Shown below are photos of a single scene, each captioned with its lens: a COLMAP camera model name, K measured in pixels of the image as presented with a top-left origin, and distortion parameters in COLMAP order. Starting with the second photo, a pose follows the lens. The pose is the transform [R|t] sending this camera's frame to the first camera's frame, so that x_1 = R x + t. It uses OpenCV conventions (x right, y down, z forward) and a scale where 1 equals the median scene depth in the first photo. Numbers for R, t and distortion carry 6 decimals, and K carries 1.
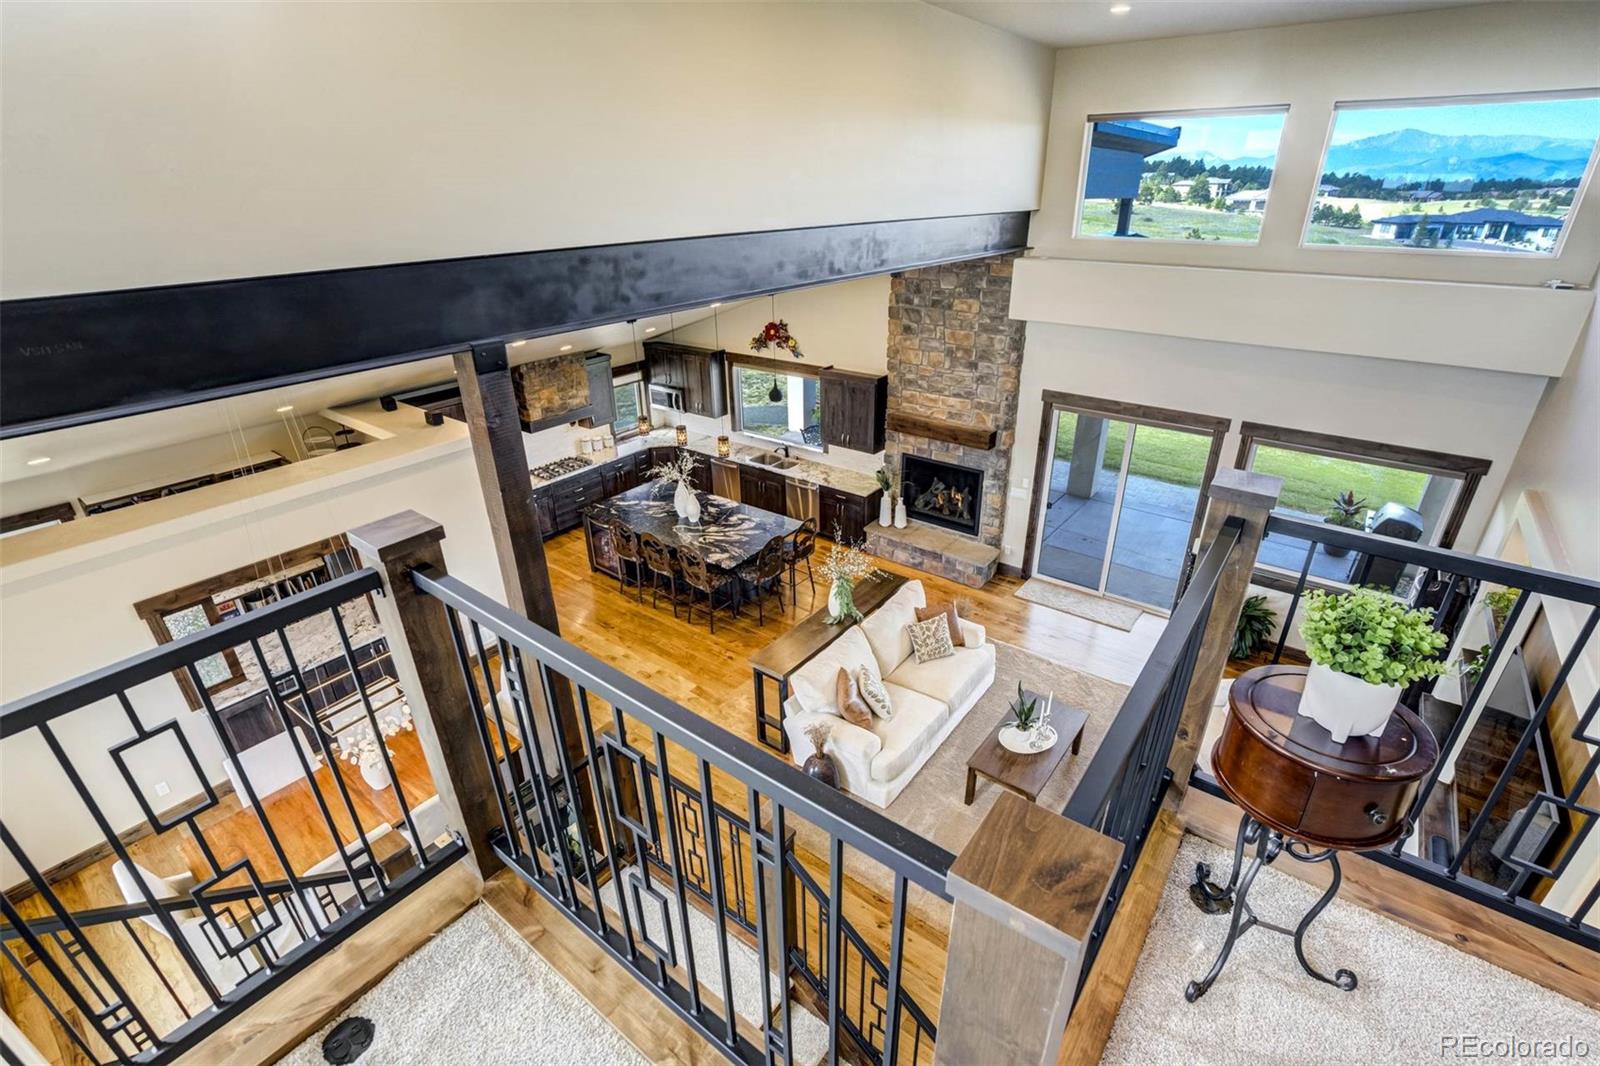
lens RADIAL K [[747.4, 0, 805.0], [0, 747.4, 534.8], [0, 0, 1]] dist [-0.045012, 0.021658]
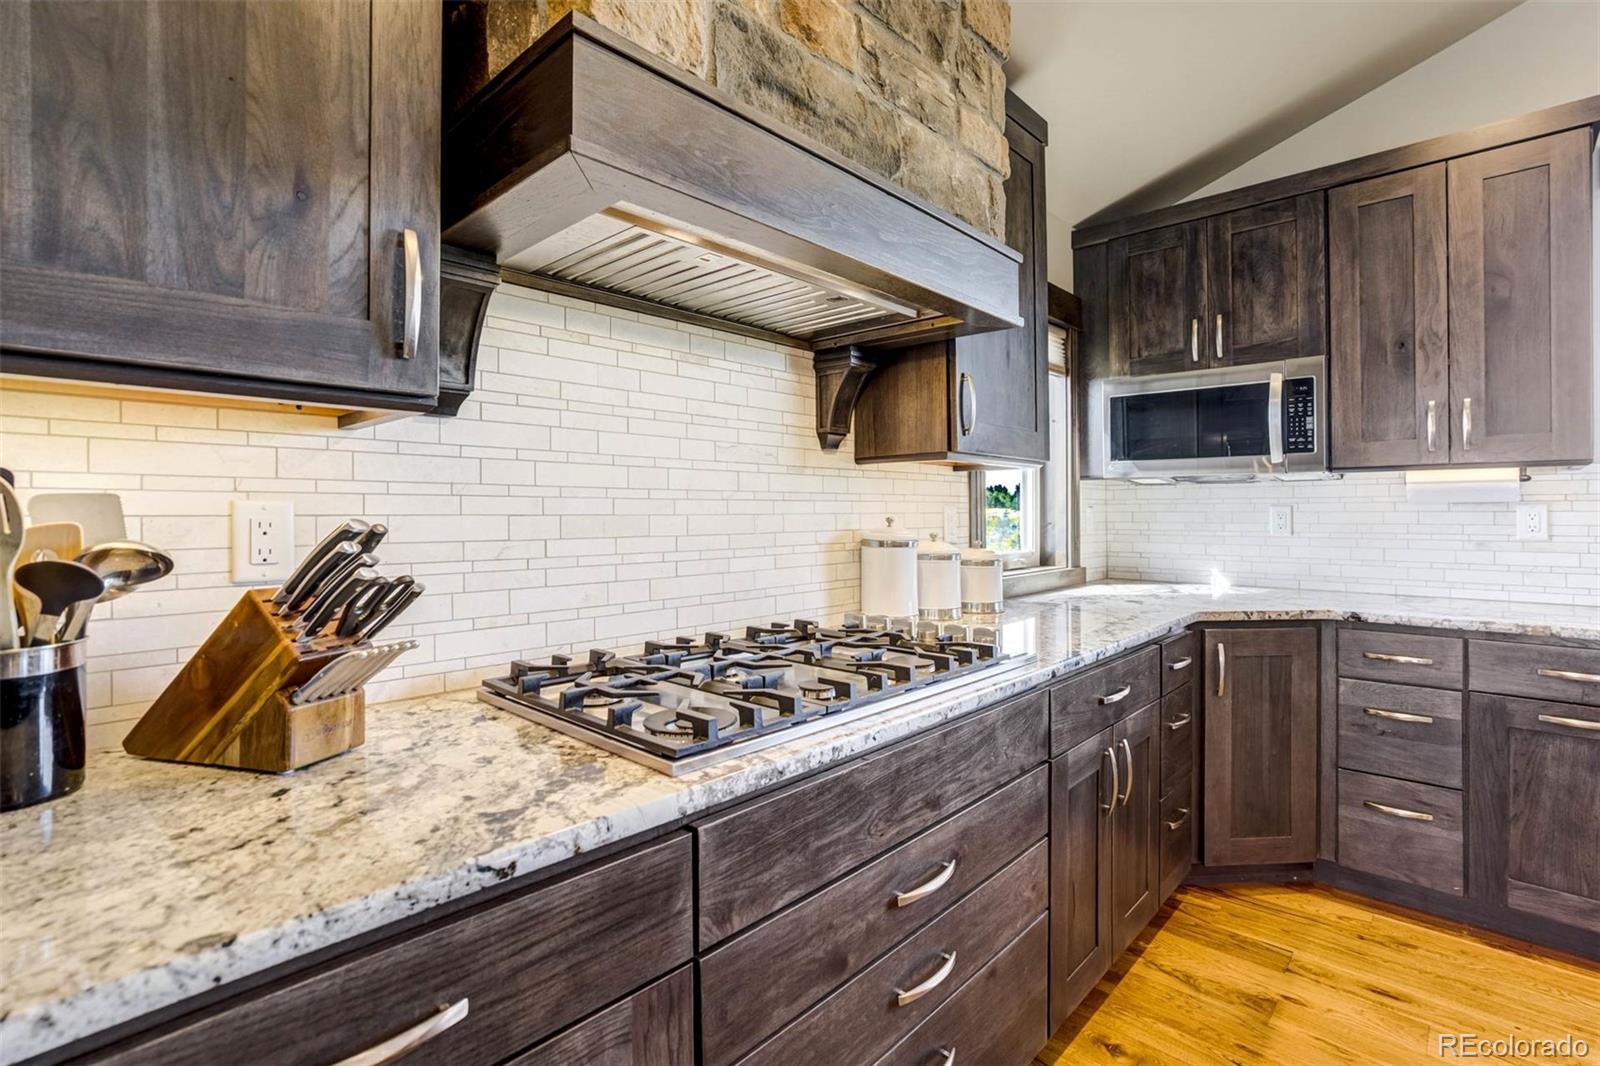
lens RADIAL K [[725.4, 0, 824.4], [0, 725.4, 501.9], [0, 0, 1]] dist [-0.002334, 0.000796]
pose [[0.995091, 0.005440, -0.098816, -0.366983], [-0.048855, 0.895344, -0.442688, -0.076139], [0.086066, 0.445342, 0.891214, 1.044587]]
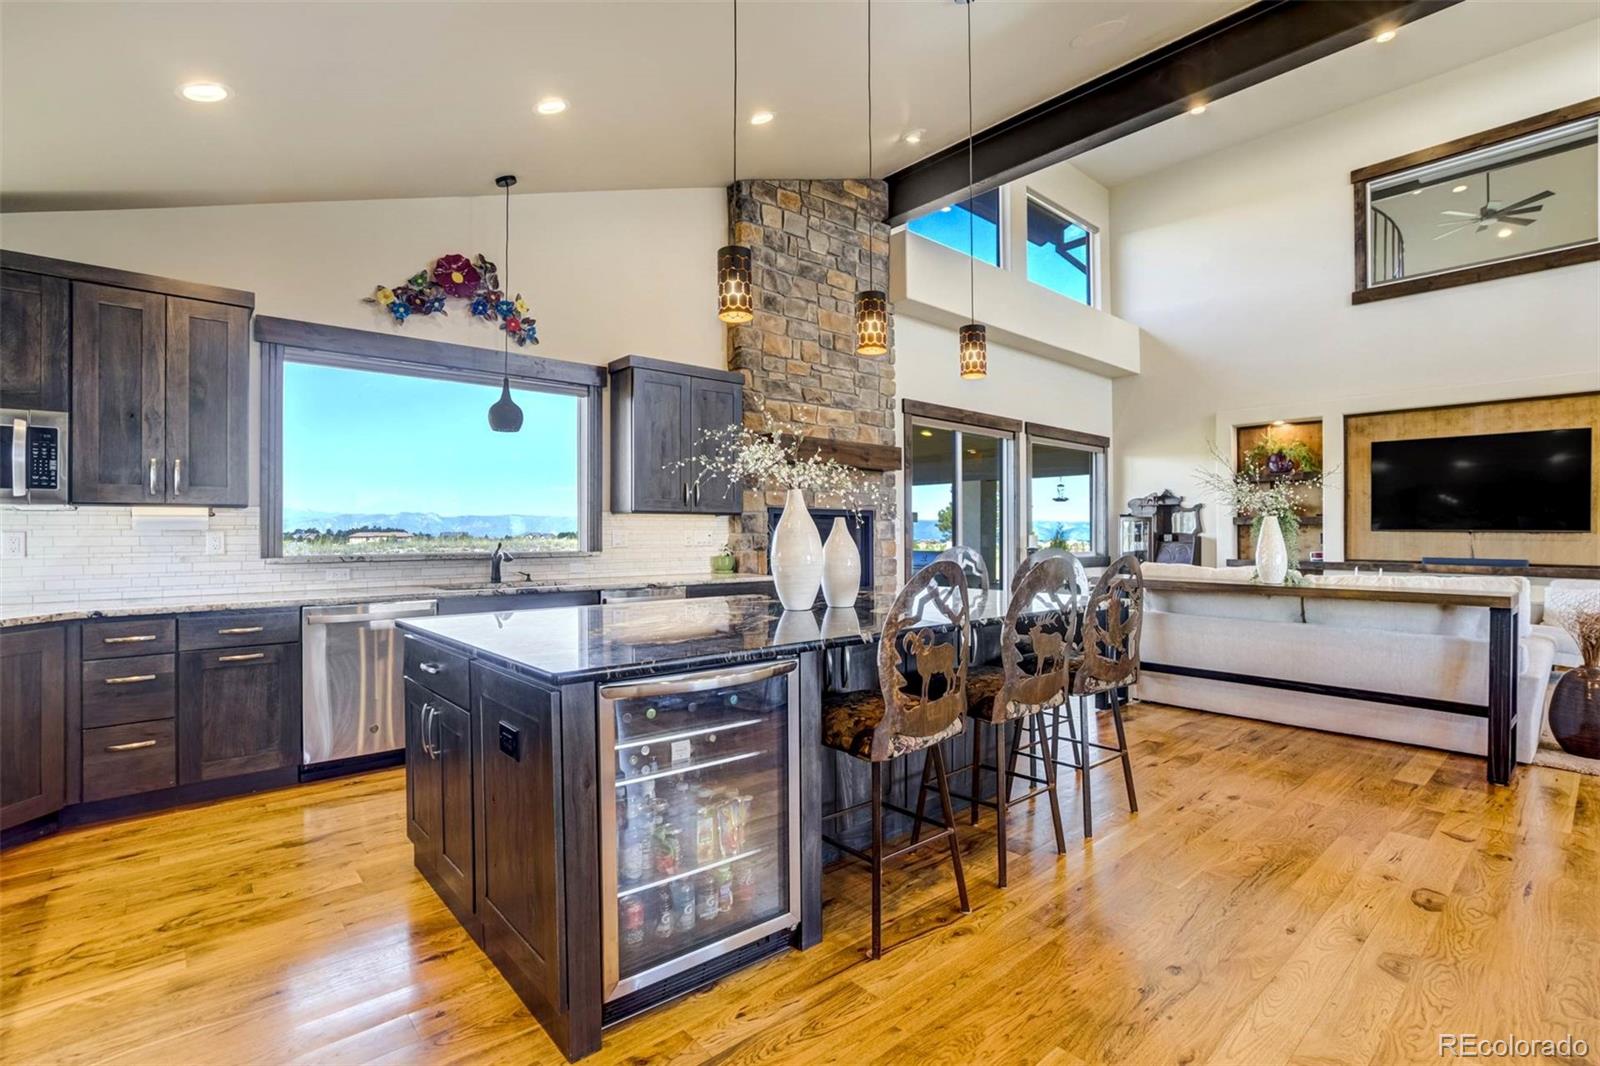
lens RADIAL K [[737.0, 0, 827.2], [0, 737.0, 533.6], [0, 0, 1]] dist [-0.041105, 0.010683]
pose [[0.186680, 0.004801, 0.982409, -0.467978], [0.426805, 0.900293, -0.085502, -0.023036], [-0.884866, 0.435259, 0.166017, 0.933148]]
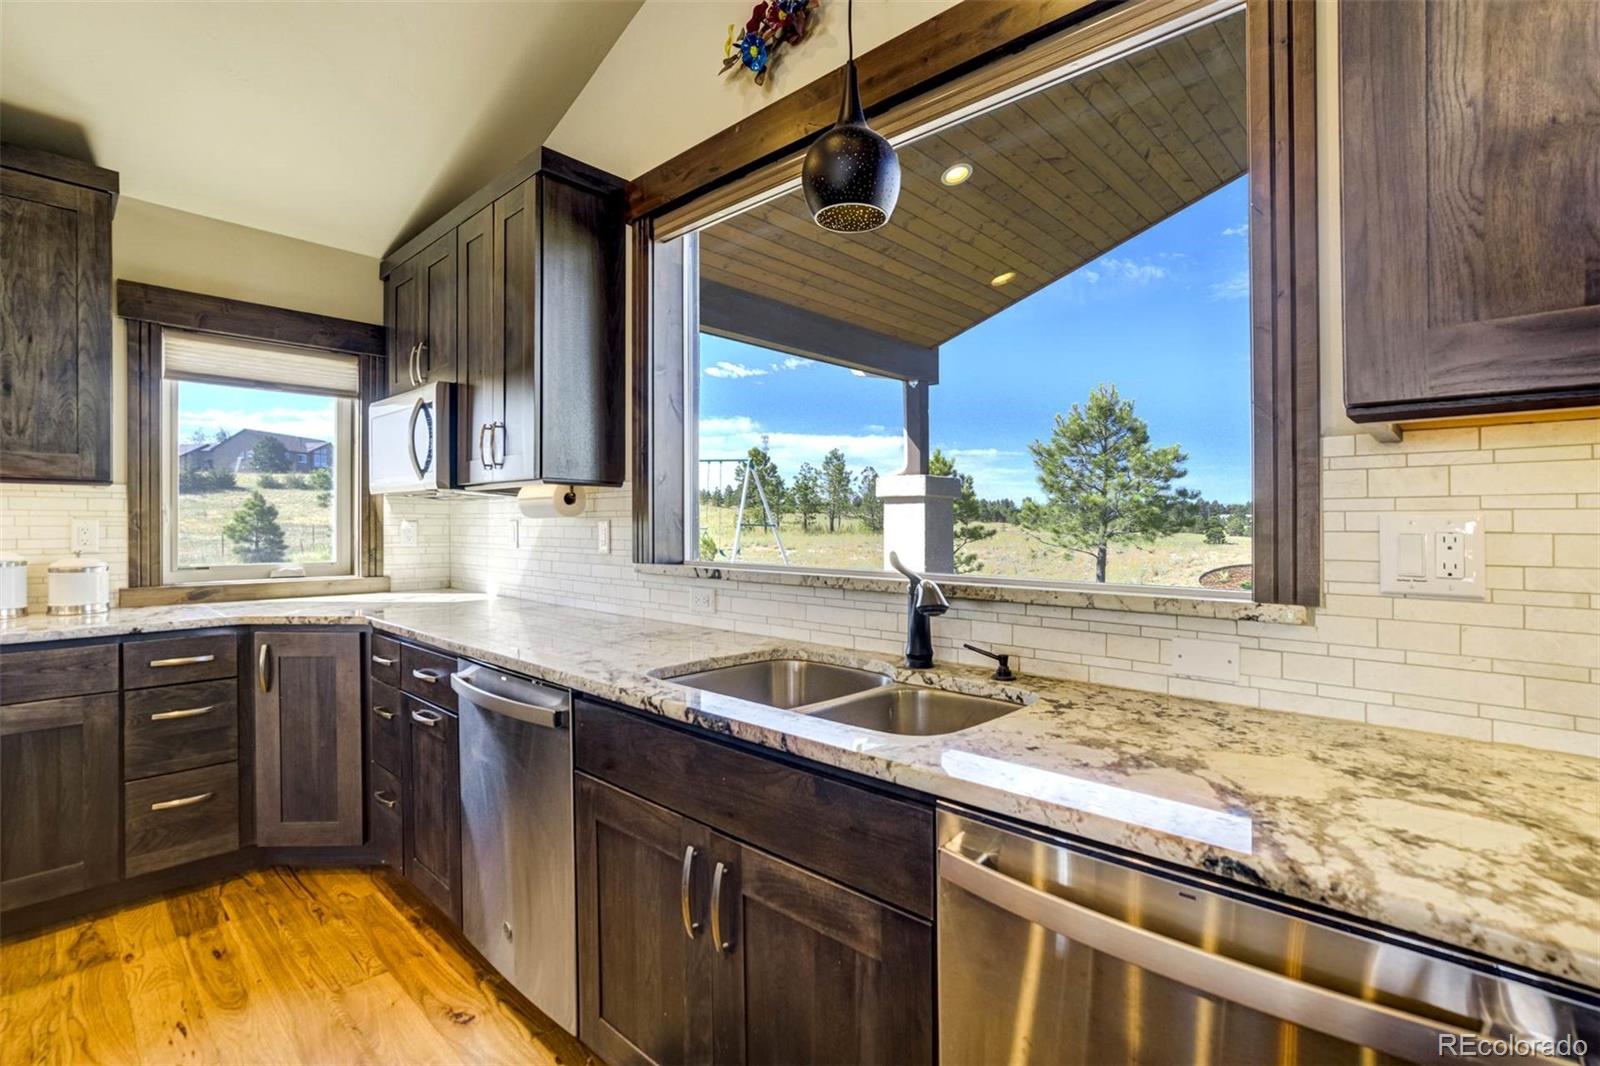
lens RADIAL K [[757.3, 0, 811.3], [0, 757.3, 525.2], [0, 0, 1]] dist [-0.046706, 0.023626]
pose [[0.994833, 0.011223, -0.100905, -0.037581], [-0.053730, 0.901483, -0.429467, -0.081027], [0.086145, 0.432669, 0.897428, 1.047064]]
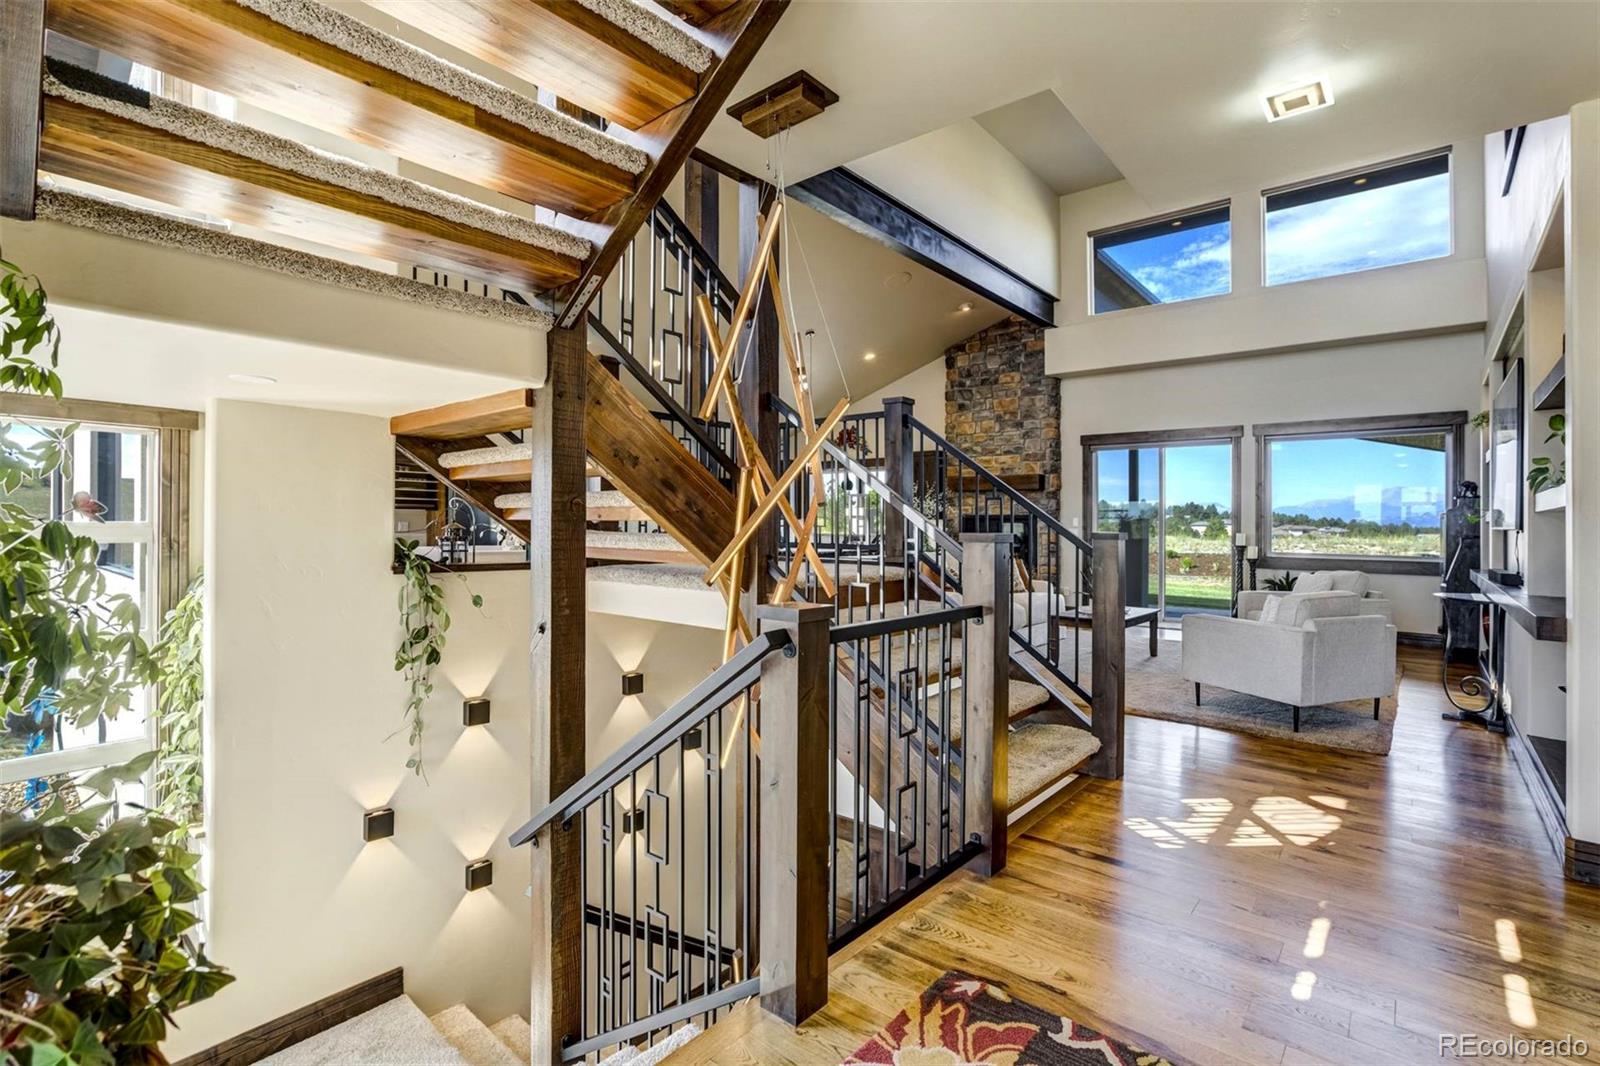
lens RADIAL K [[757.3, 0, 811.3], [0, 757.3, 525.2], [0, 0, 1]] dist [-0.046706, 0.023626]
pose [[0.998885, 0.015067, -0.044751, -0.048397], [-0.032989, 0.900752, -0.433080, 0.433117], [0.033784, 0.434073, 0.900244, -0.028459]]
